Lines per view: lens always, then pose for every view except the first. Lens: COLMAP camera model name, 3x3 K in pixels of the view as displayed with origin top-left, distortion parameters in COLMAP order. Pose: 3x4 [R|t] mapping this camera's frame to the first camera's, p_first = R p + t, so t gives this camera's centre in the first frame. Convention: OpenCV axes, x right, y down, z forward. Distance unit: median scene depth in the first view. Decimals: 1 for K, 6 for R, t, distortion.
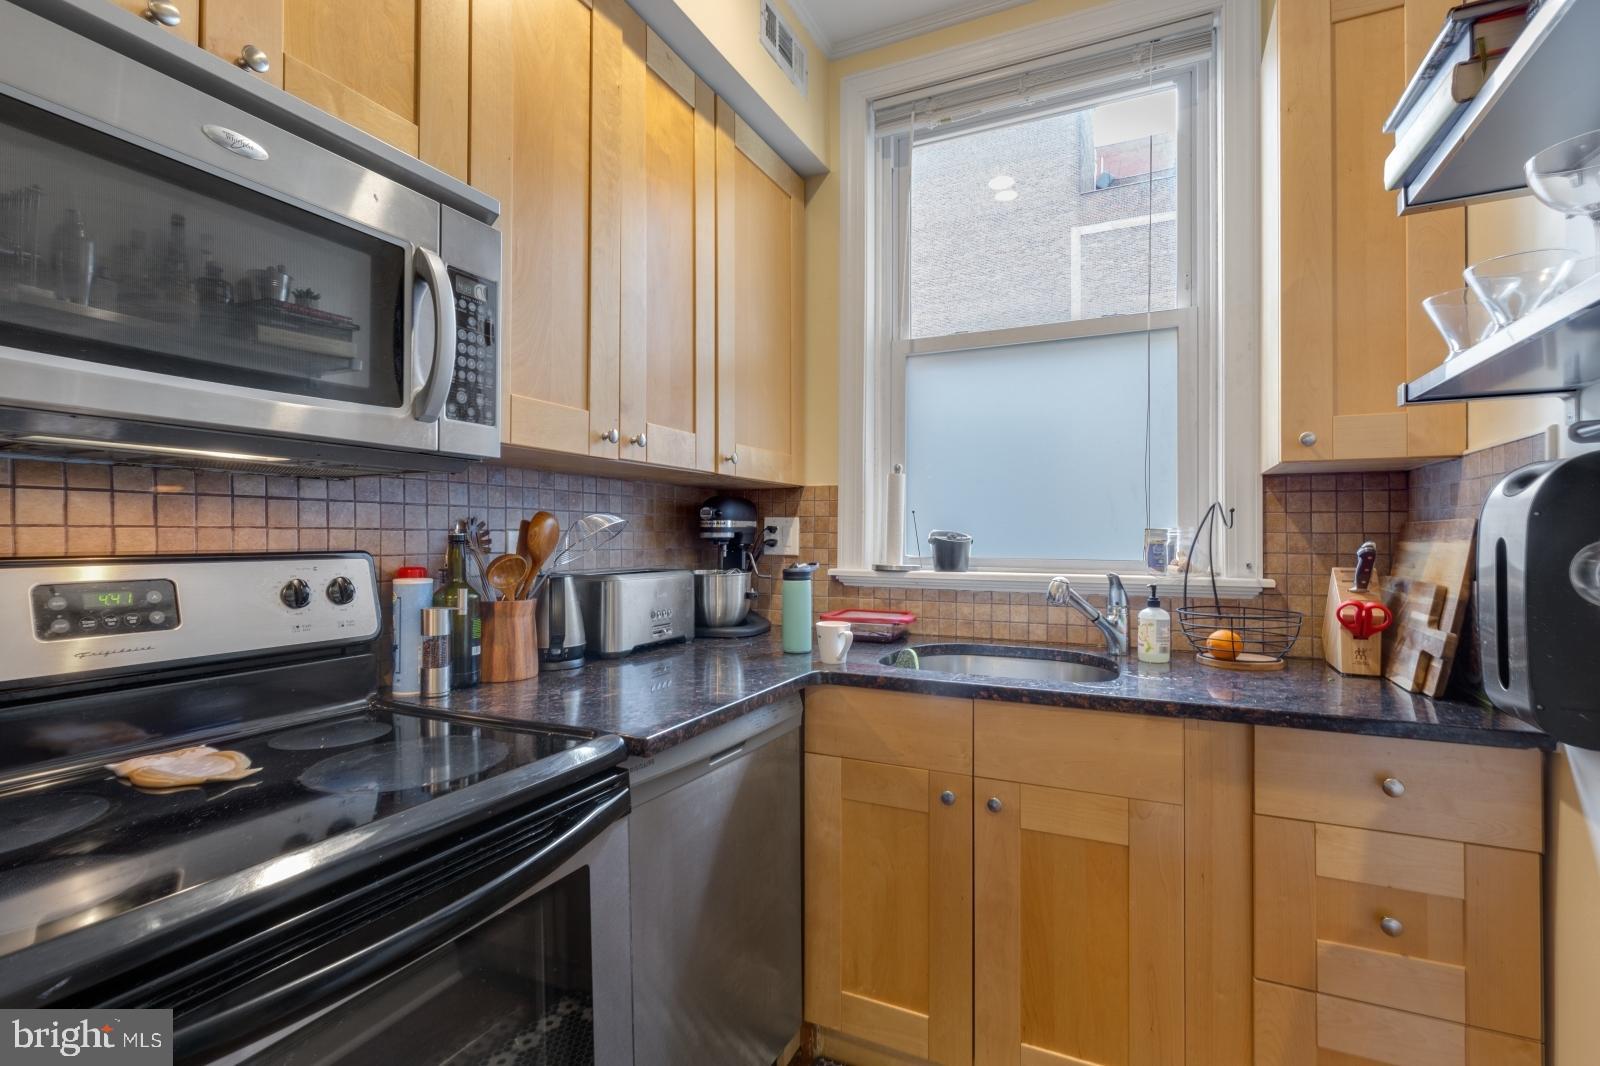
lens RADIAL K [[724.0, 0, 798.8], [0, 724.0, 536.5], [0, 0, 1]] dist [-0.000417, -0.000351]
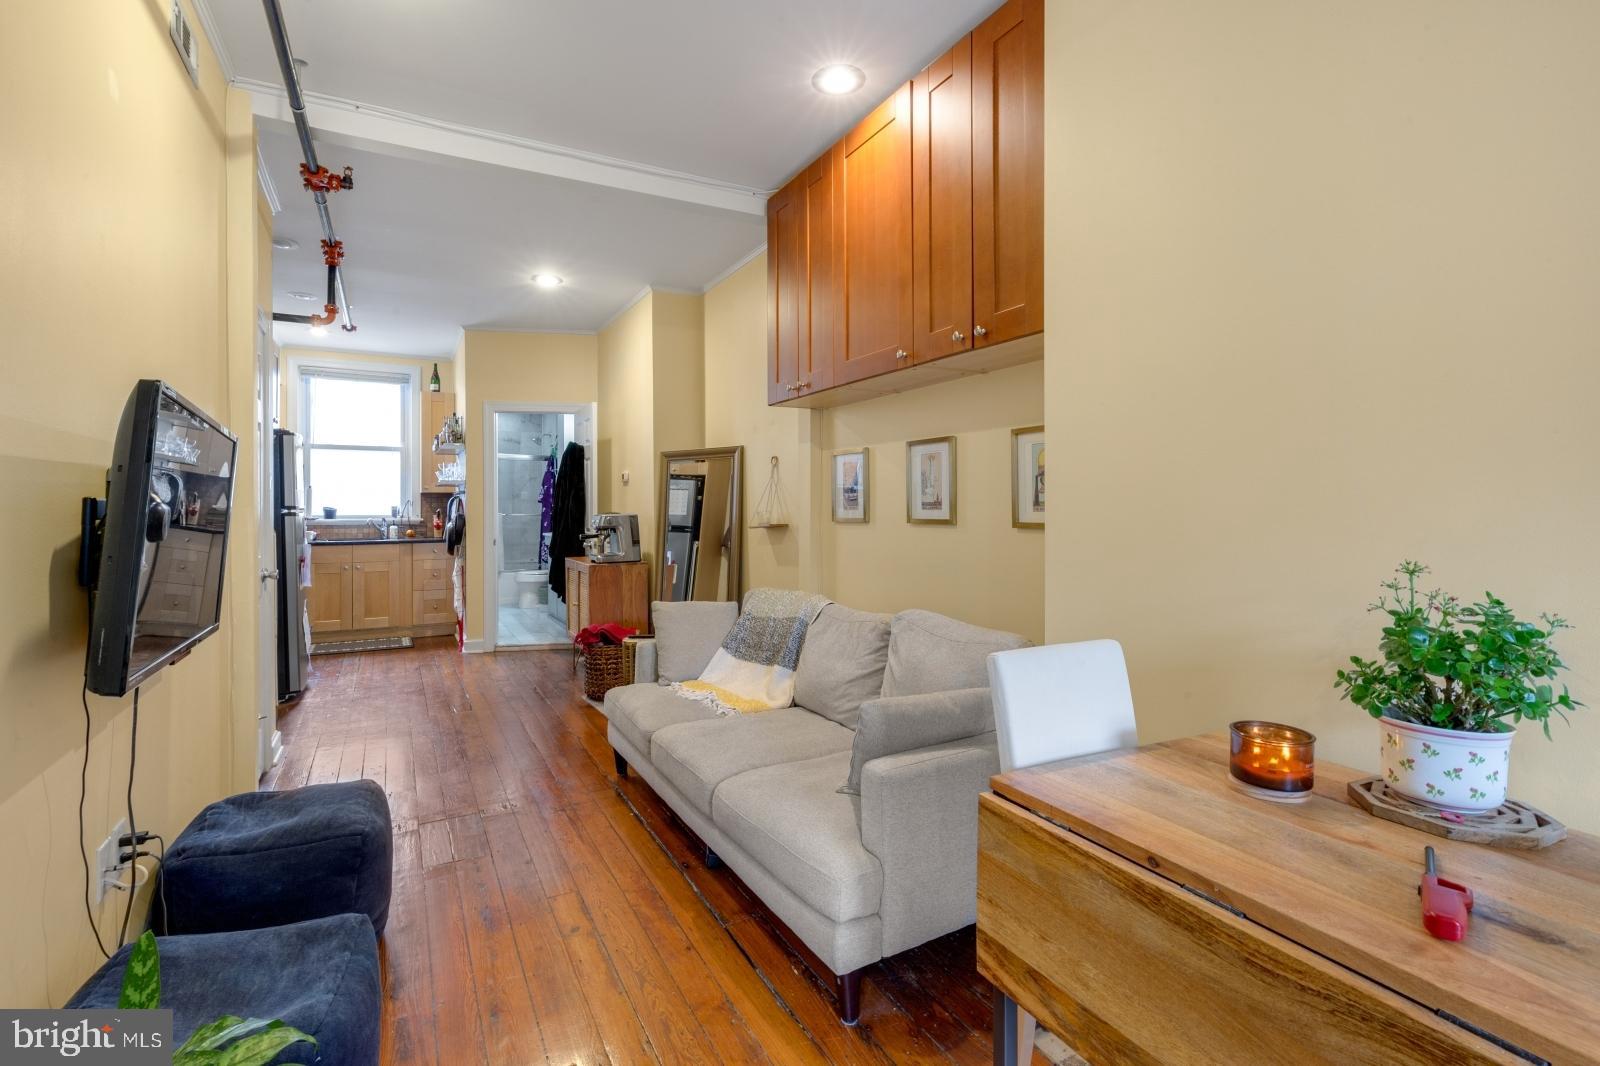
lens RADIAL K [[762.6, 0, 800.5], [0, 762.6, 522.9], [0, 0, 1]] dist [0.000865, -0.000319]
pose [[0.594810, -0.015964, 0.803708, -1.529177], [0.001603, 0.999824, 0.018673, 0.005282], [-0.803865, -0.009819, 0.594731, -3.247081]]
